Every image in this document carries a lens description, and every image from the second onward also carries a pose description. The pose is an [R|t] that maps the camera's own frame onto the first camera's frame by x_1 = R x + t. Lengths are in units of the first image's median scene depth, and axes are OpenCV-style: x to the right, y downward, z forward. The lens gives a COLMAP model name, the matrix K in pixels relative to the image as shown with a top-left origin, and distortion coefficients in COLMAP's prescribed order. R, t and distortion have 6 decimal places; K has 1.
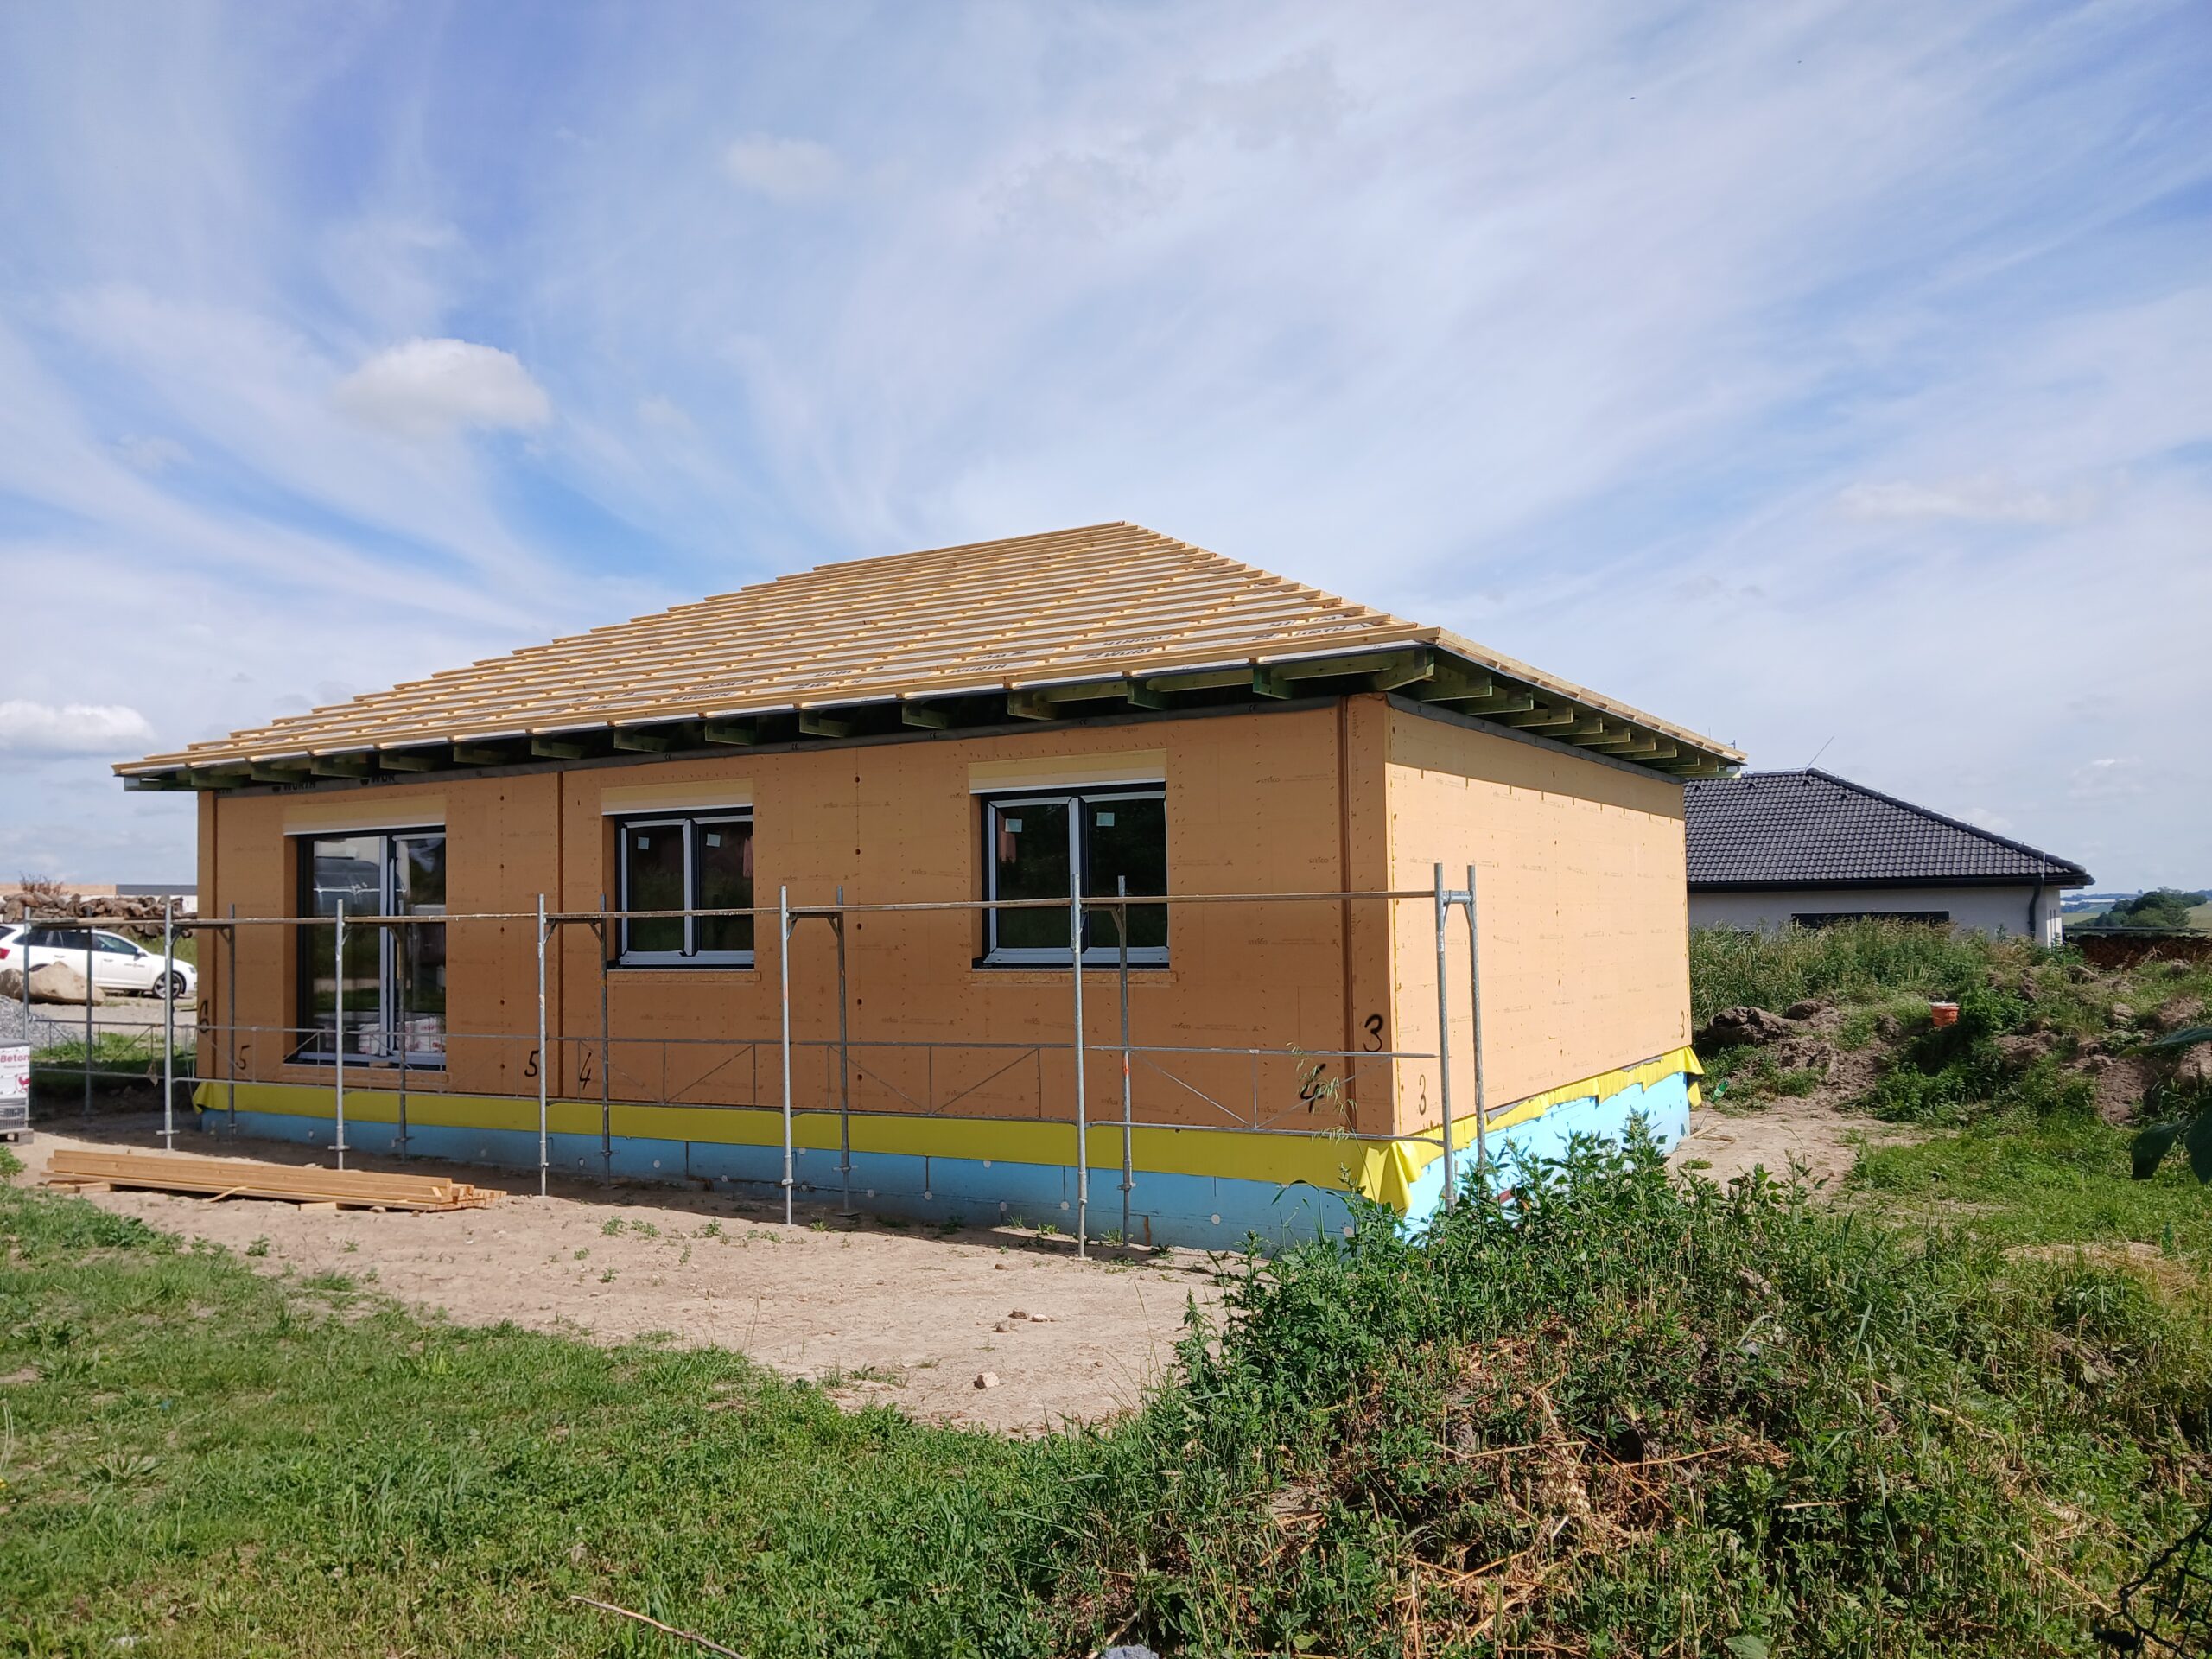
lens RADIAL K [[1733.6, 0, 1105.0], [0, 1733.6, 841.5], [0, 0, 1]] dist [0.095498, -0.231055]
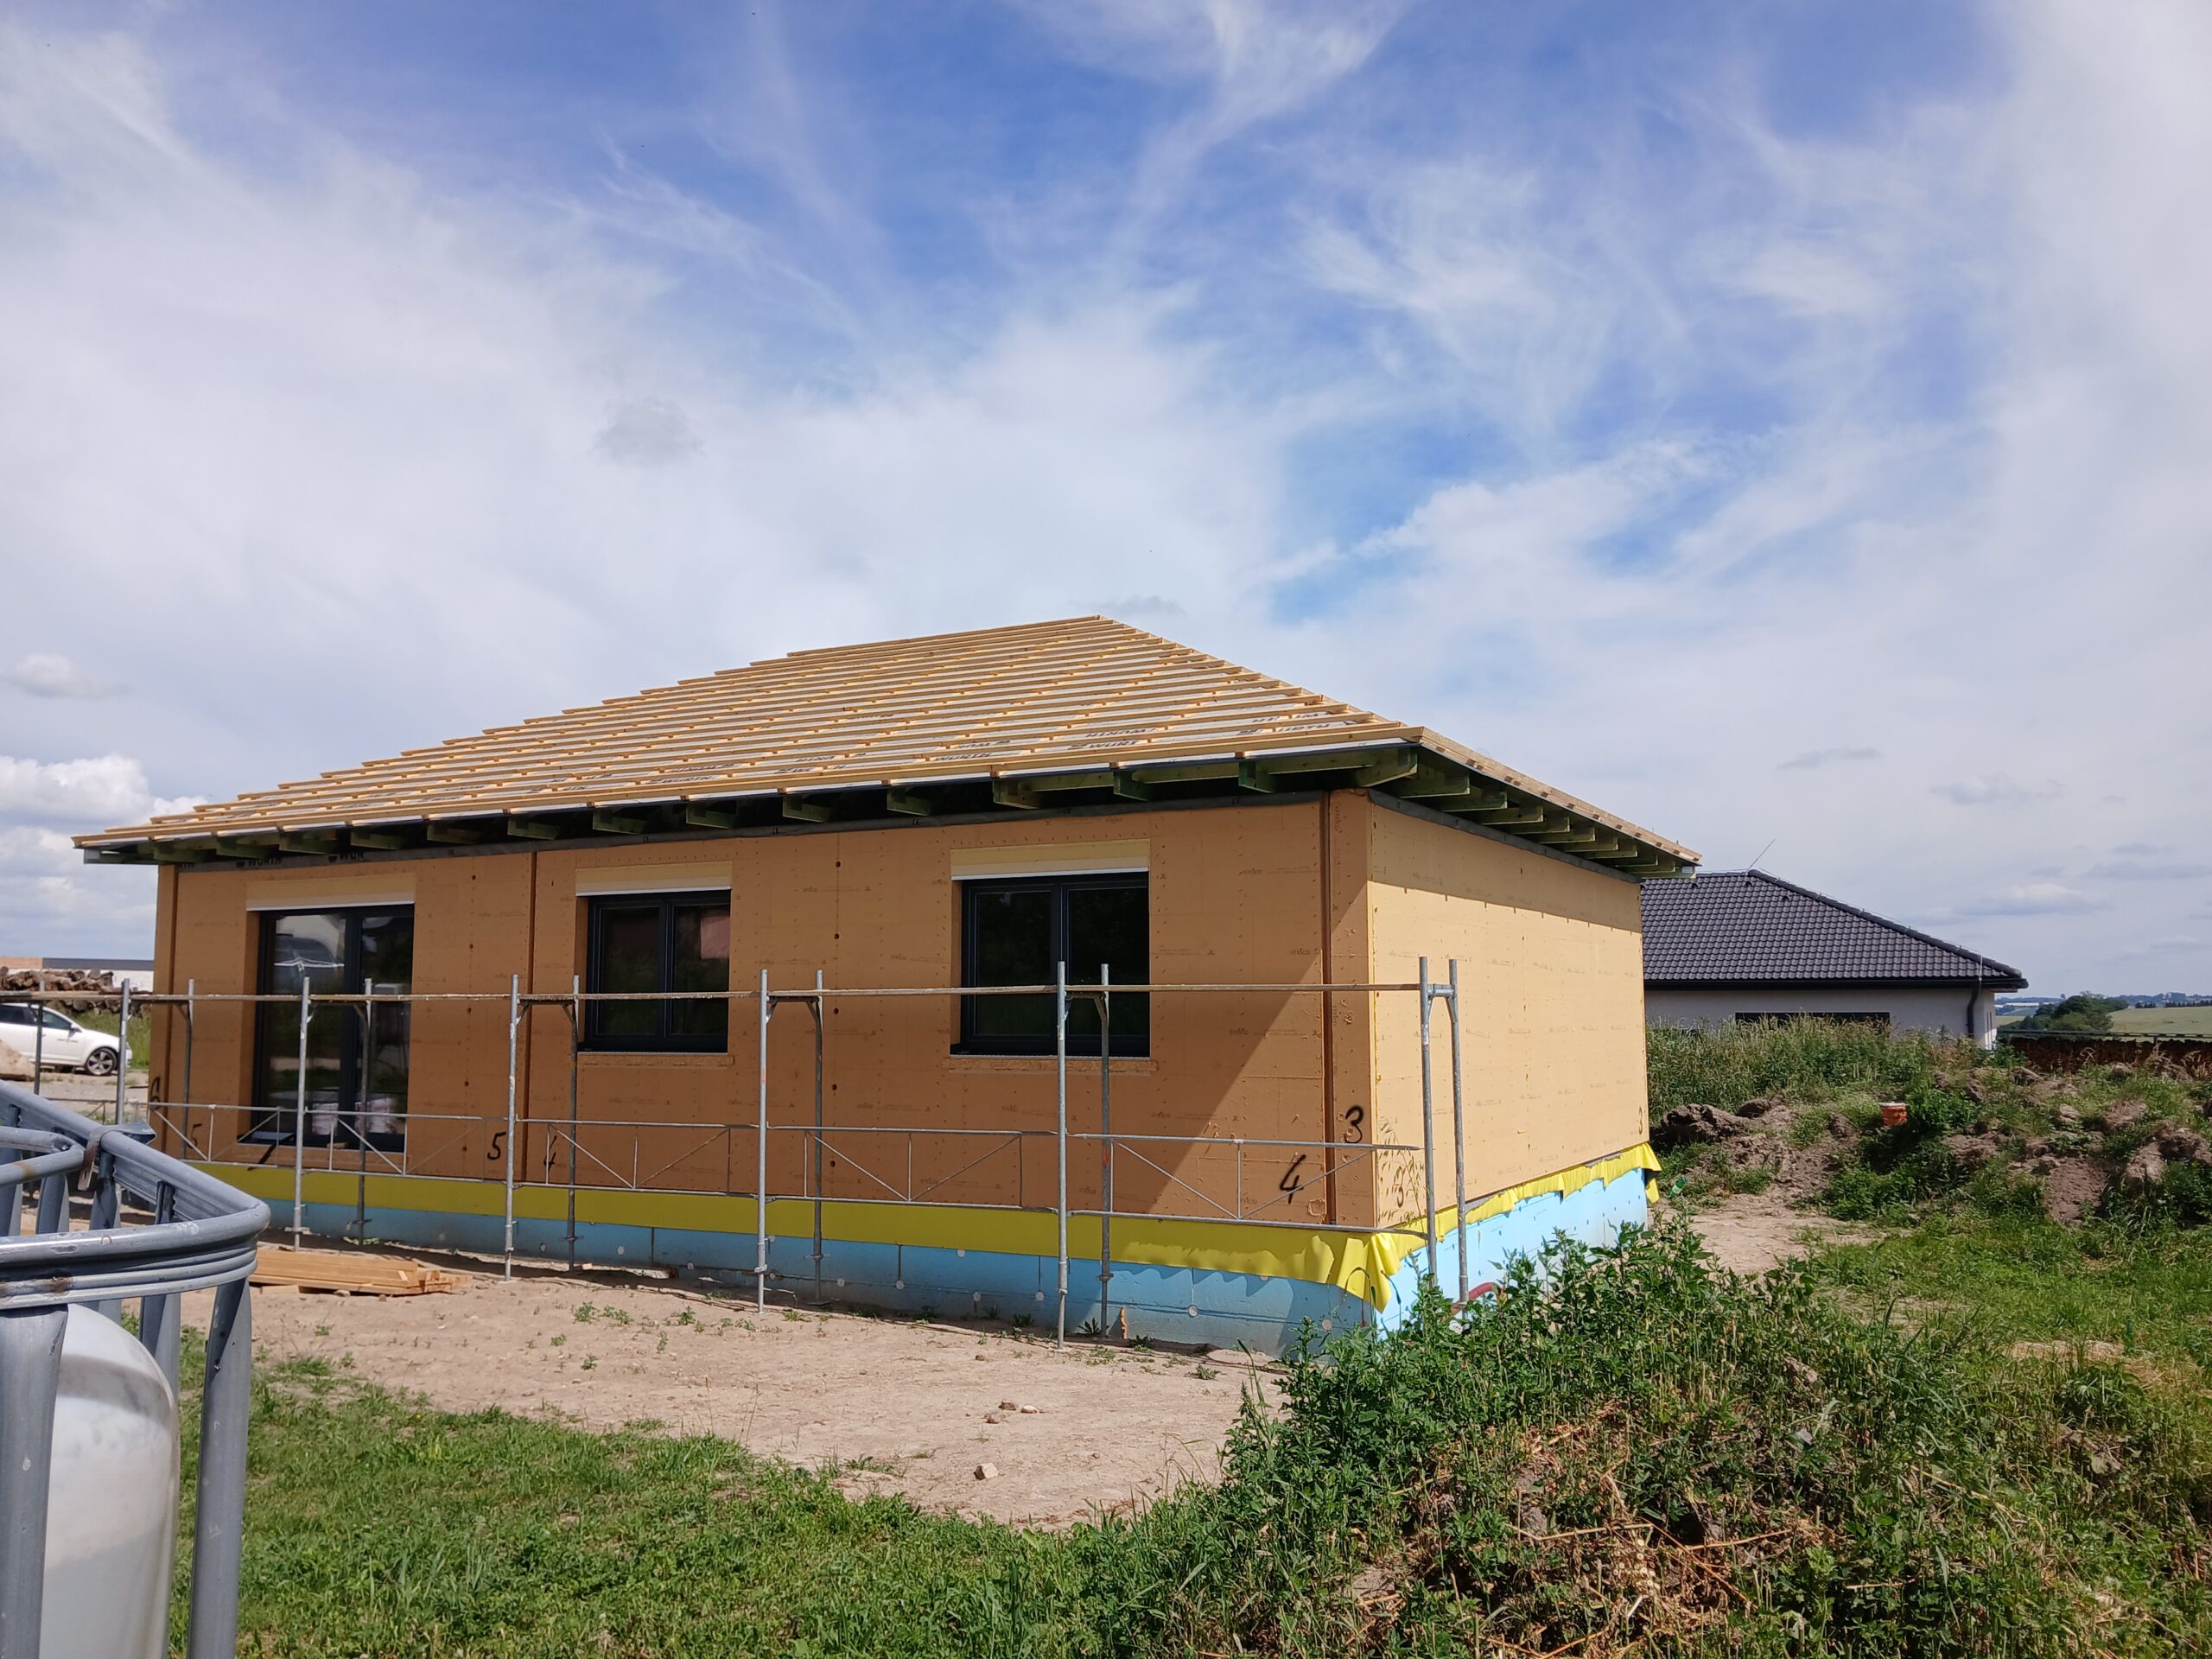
lens RADIAL K [[1732.6, 0, 1106.0], [0, 1732.6, 829.5], [0, 0, 1]] dist [0.068129, -0.160991]
pose [[0.999253, 0.018072, 0.034146, -0.024000], [-0.016061, 0.998172, -0.058258, 0.000167], [-0.035137, 0.057666, 0.997717, -0.009202]]
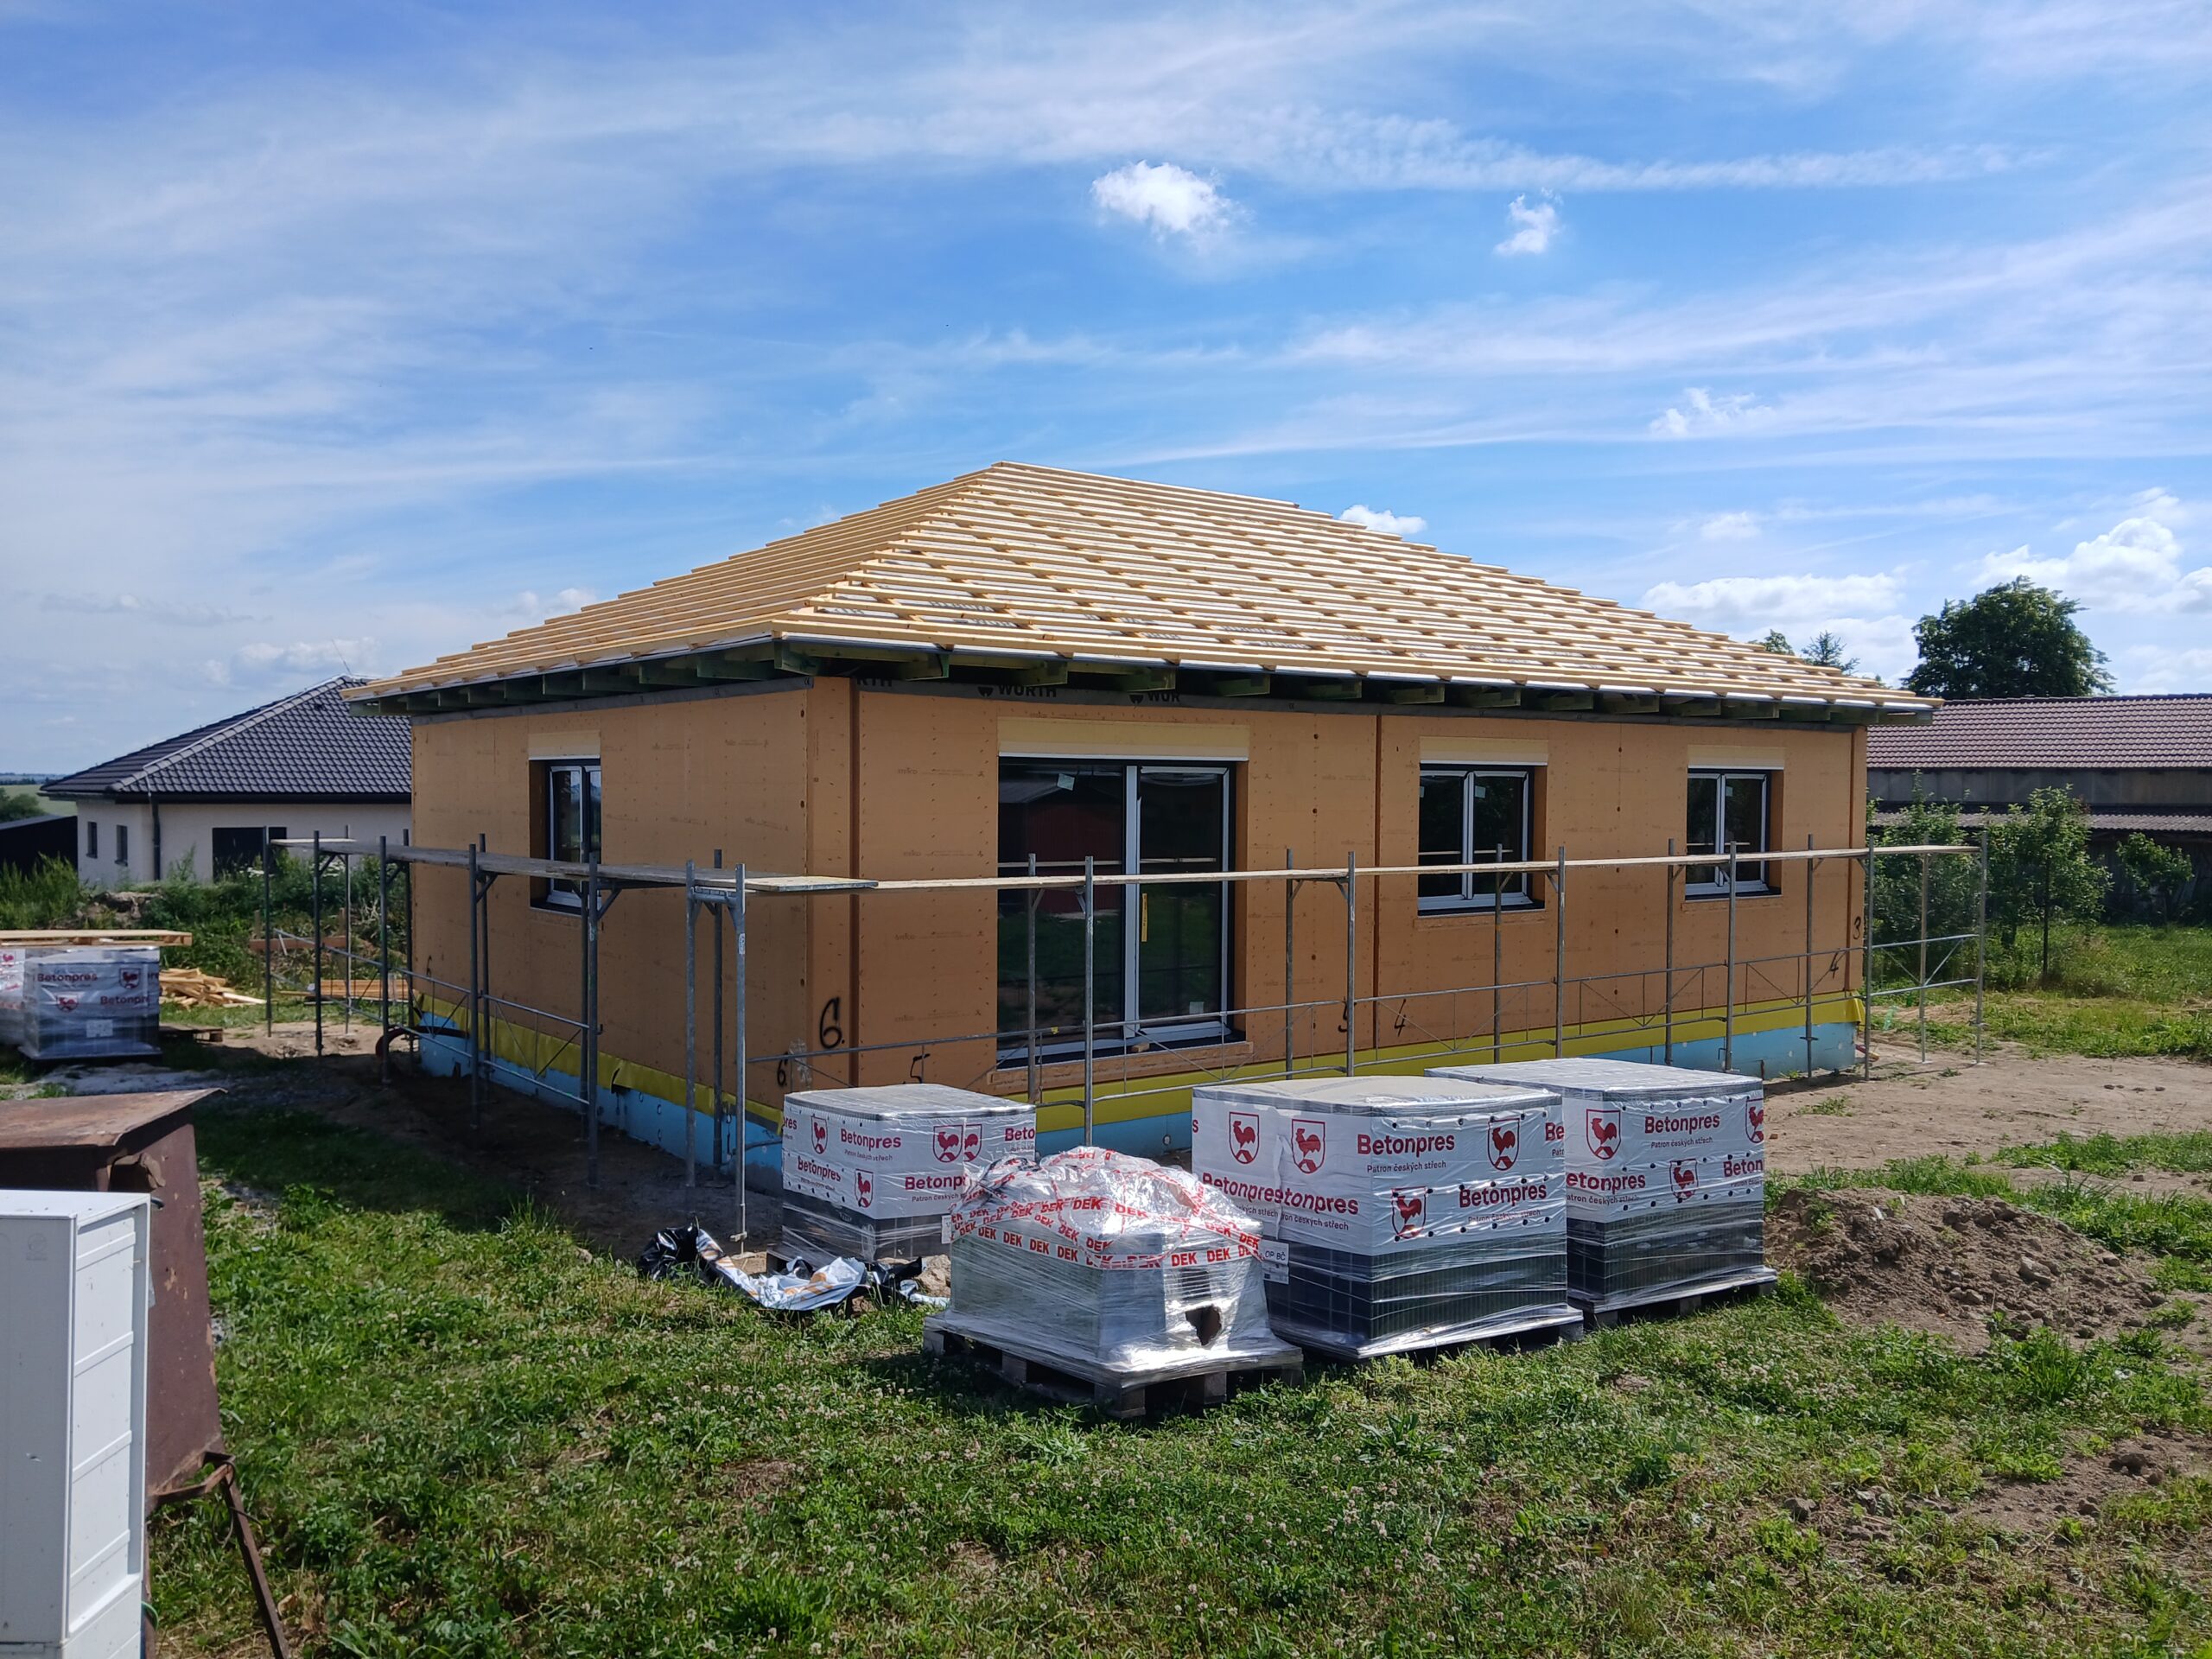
lens RADIAL K [[1732.6, 0, 1106.0], [0, 1732.6, 829.5], [0, 0, 1]] dist [0.068129, -0.160991]
pose [[0.304629, 0.029898, 0.952002, -1.564036], [-0.002138, 0.999526, -0.030706, 0.063453], [-0.952469, 0.007318, 0.304549, 1.076798]]
